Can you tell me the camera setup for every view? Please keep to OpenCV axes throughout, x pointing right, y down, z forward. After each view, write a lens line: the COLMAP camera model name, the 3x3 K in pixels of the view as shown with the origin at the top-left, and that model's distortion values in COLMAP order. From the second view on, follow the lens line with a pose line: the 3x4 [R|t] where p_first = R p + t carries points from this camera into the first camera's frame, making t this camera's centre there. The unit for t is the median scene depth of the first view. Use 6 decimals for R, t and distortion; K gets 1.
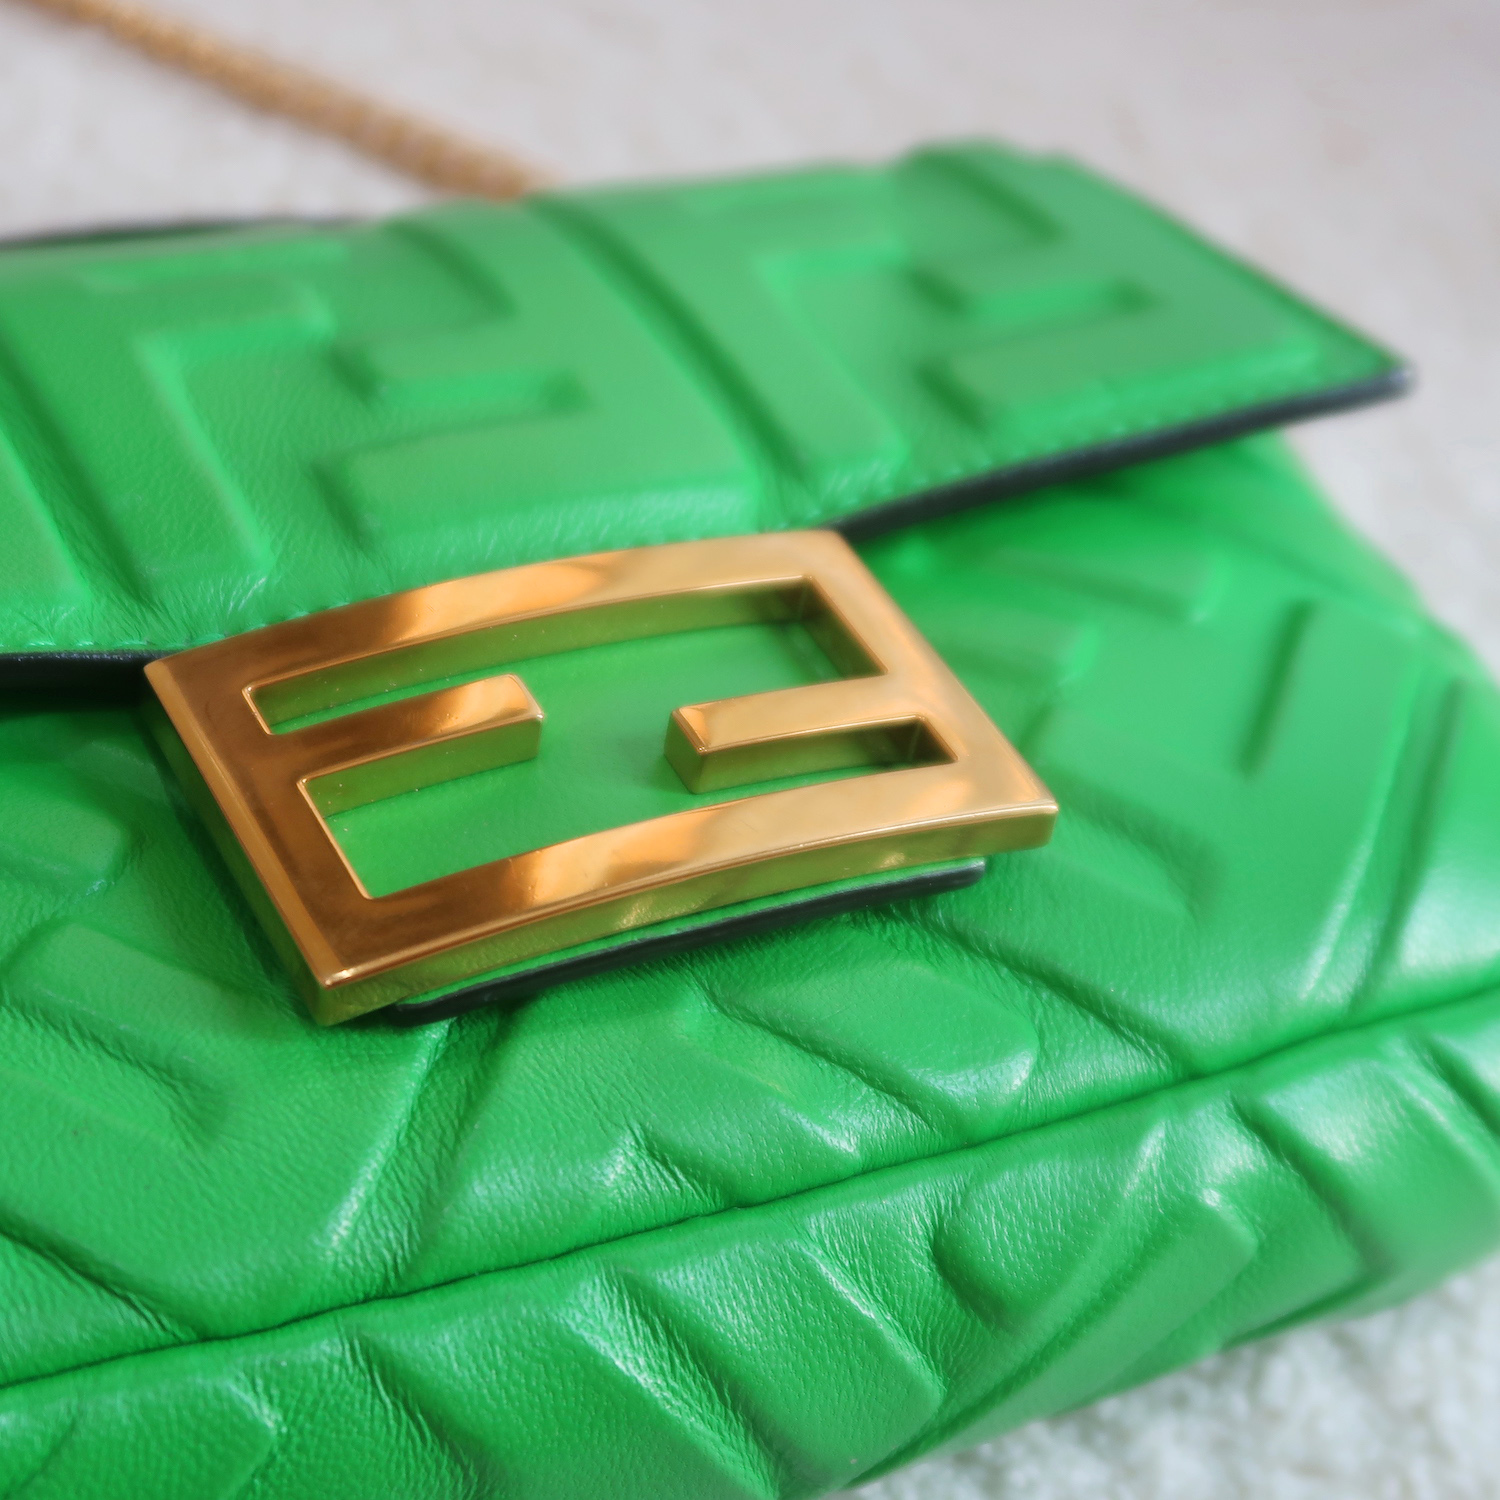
lens RADIAL K [[3345.4, 0, 750.0], [0, 3345.4, 750.0], [0, 0, 1]] dist [-0.018299, -0.102568]
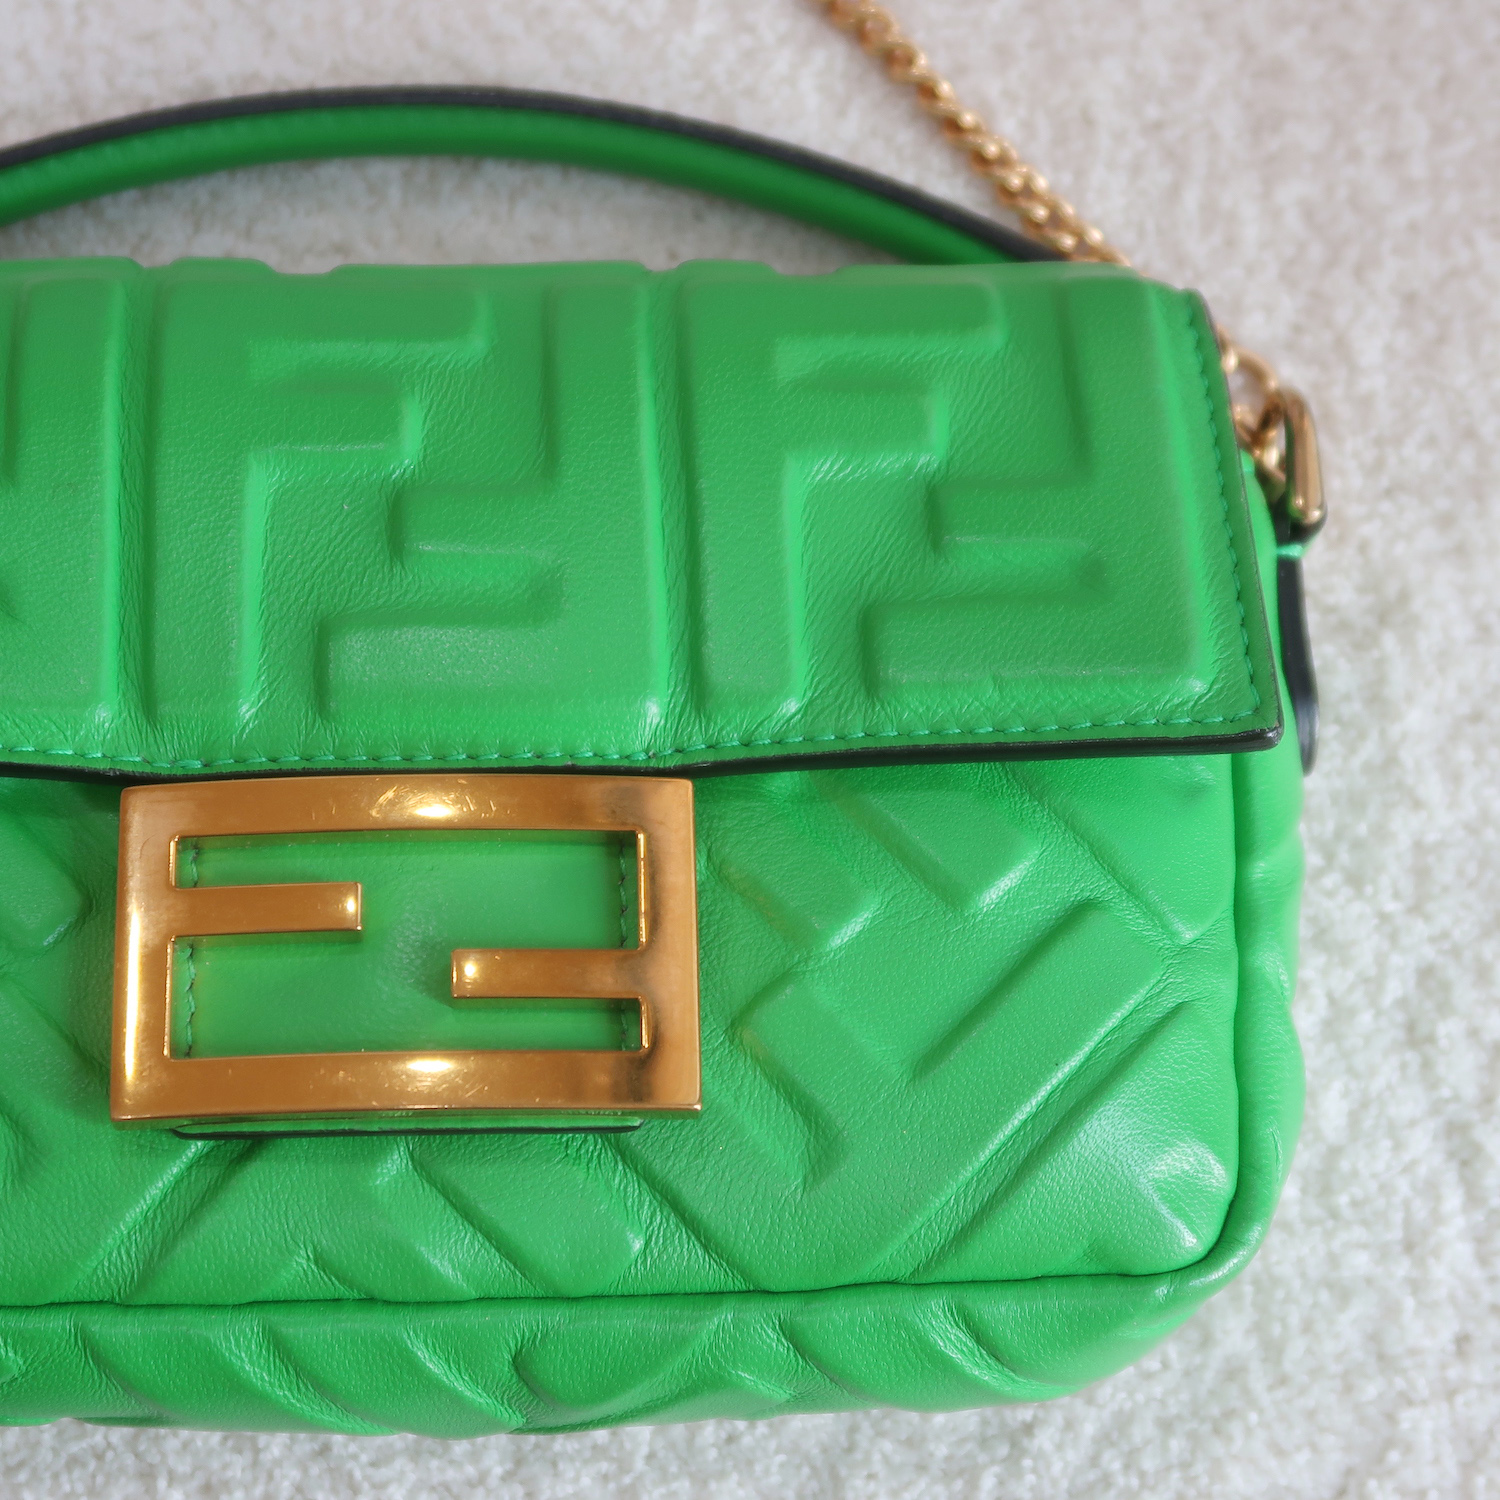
lens RADIAL K [[3345.4, 0, 750.0], [0, 3345.4, 750.0], [0, 0, 1]] dist [-0.018299, -0.102568]
pose [[0.894406, 0.365686, -0.257512, 0.444601], [-0.208786, 0.850549, 0.482674, -0.835681], [0.395533, -0.377941, 0.837086, -0.071267]]
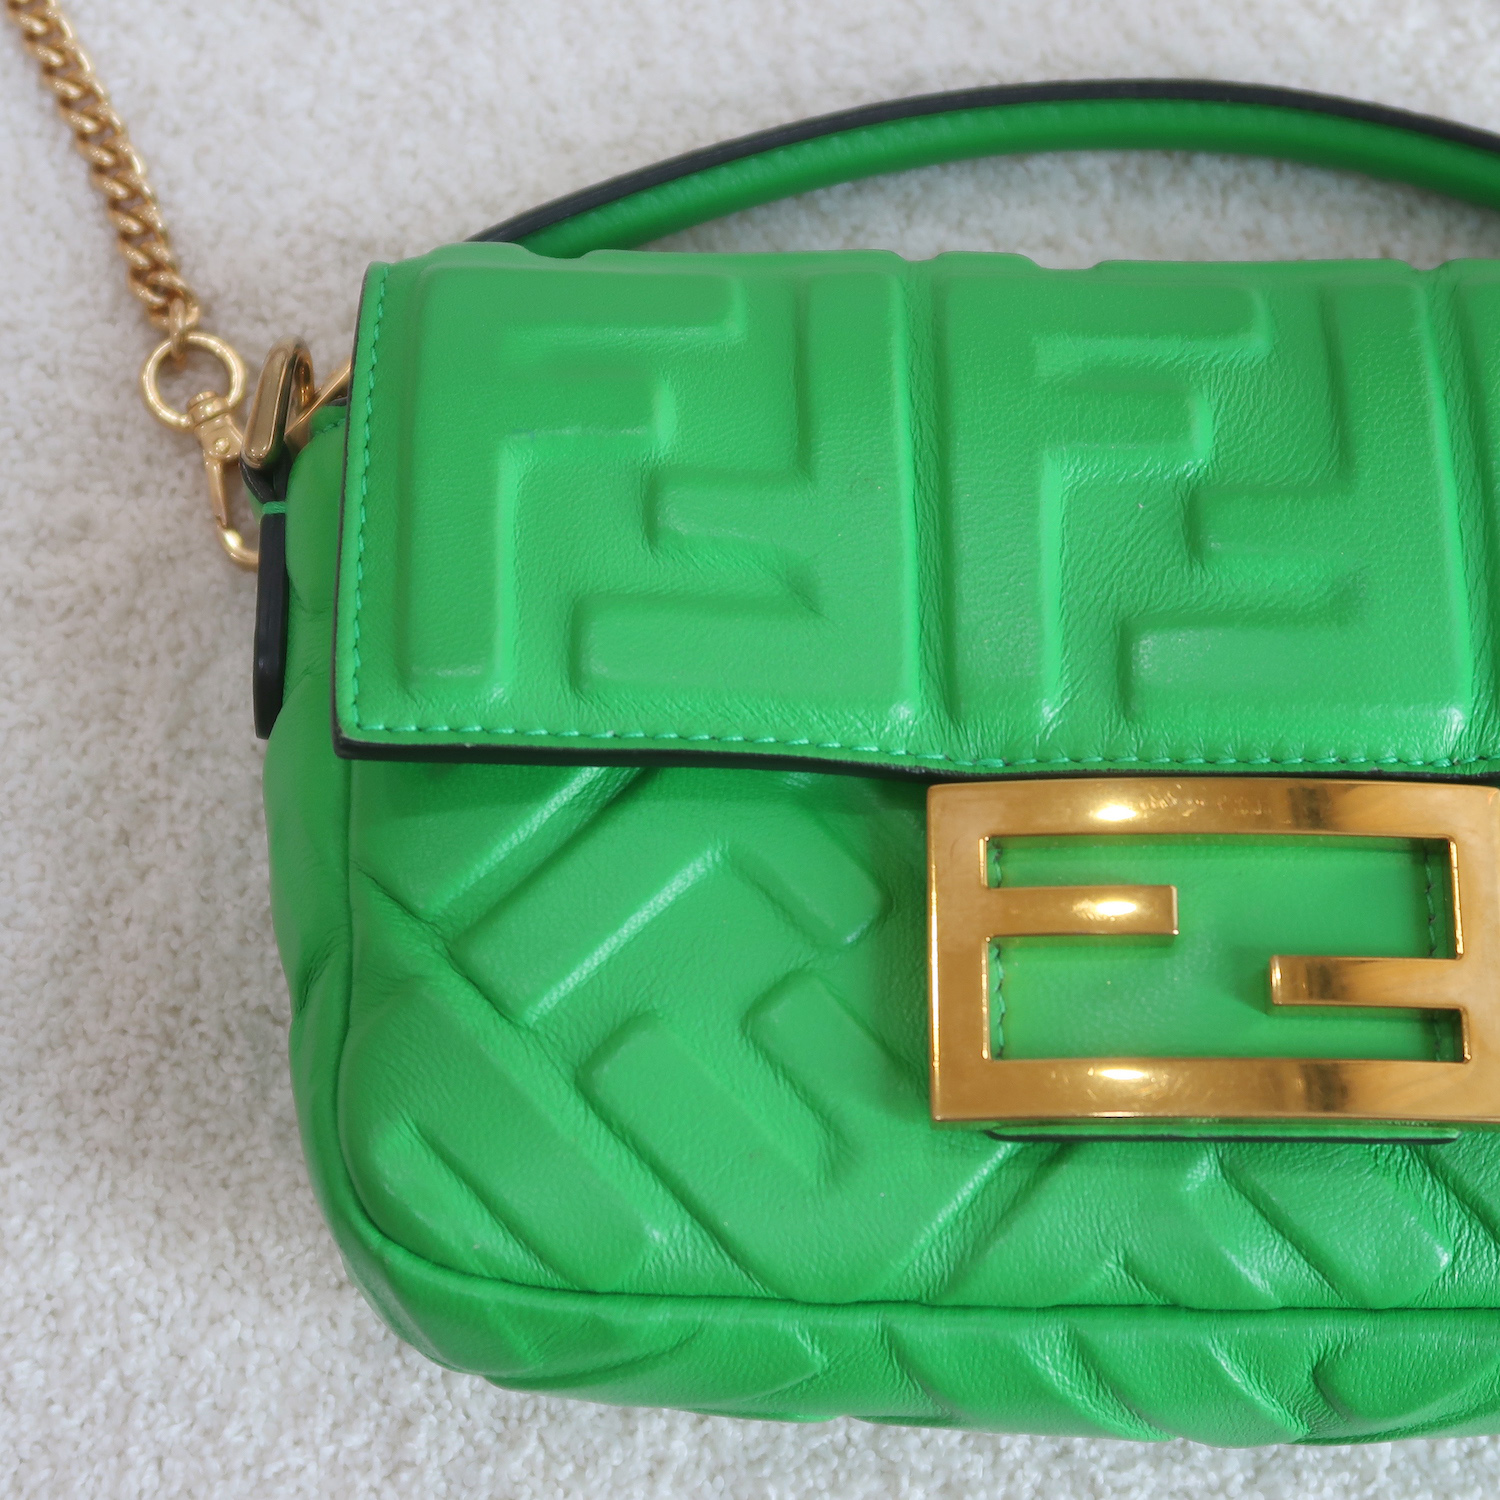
lens RADIAL K [[3345.4, 0, 750.0], [0, 3345.4, 750.0], [0, 0, 1]] dist [-0.018299, -0.102568]
pose [[0.869210, 0.383179, -0.312486, 0.200414], [-0.192130, 0.844083, 0.500609, -0.784032], [0.455587, -0.375097, 0.807306, -0.172021]]
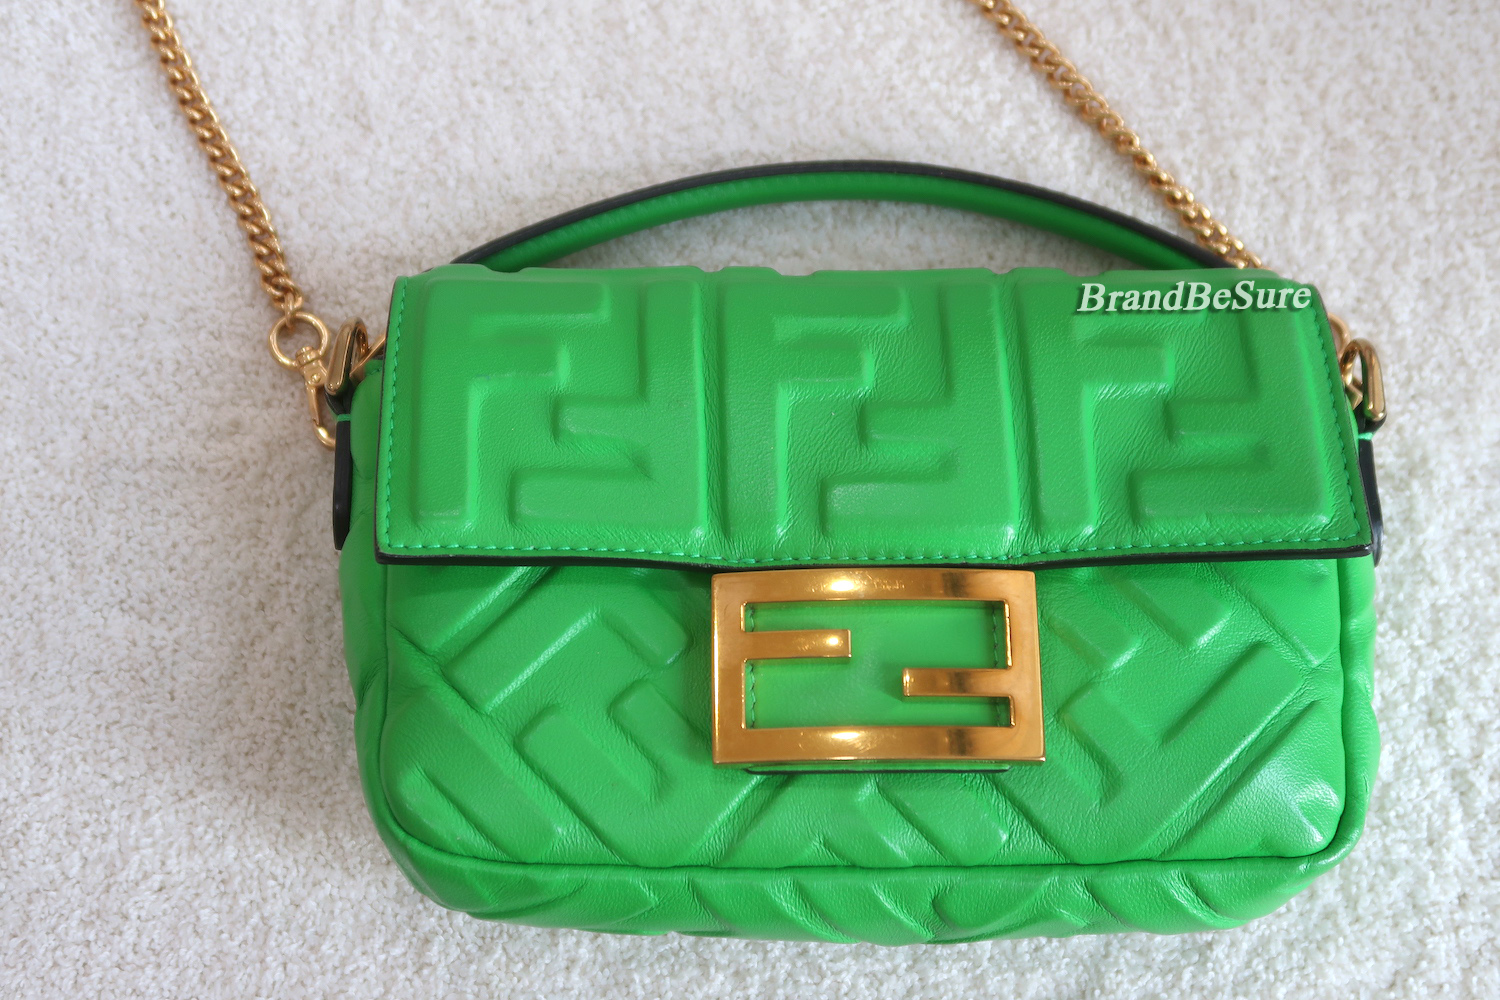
lens RADIAL K [[2230.4, 0, 750.0], [0, 2230.4, 500.0], [0, 0, 1]] dist [-0.019104, -0.031315]
pose [[0.879544, 0.370396, -0.298680, 0.343405], [-0.190651, 0.849462, 0.492002, -0.966239], [0.435953, -0.375793, 0.817756, -0.348116]]
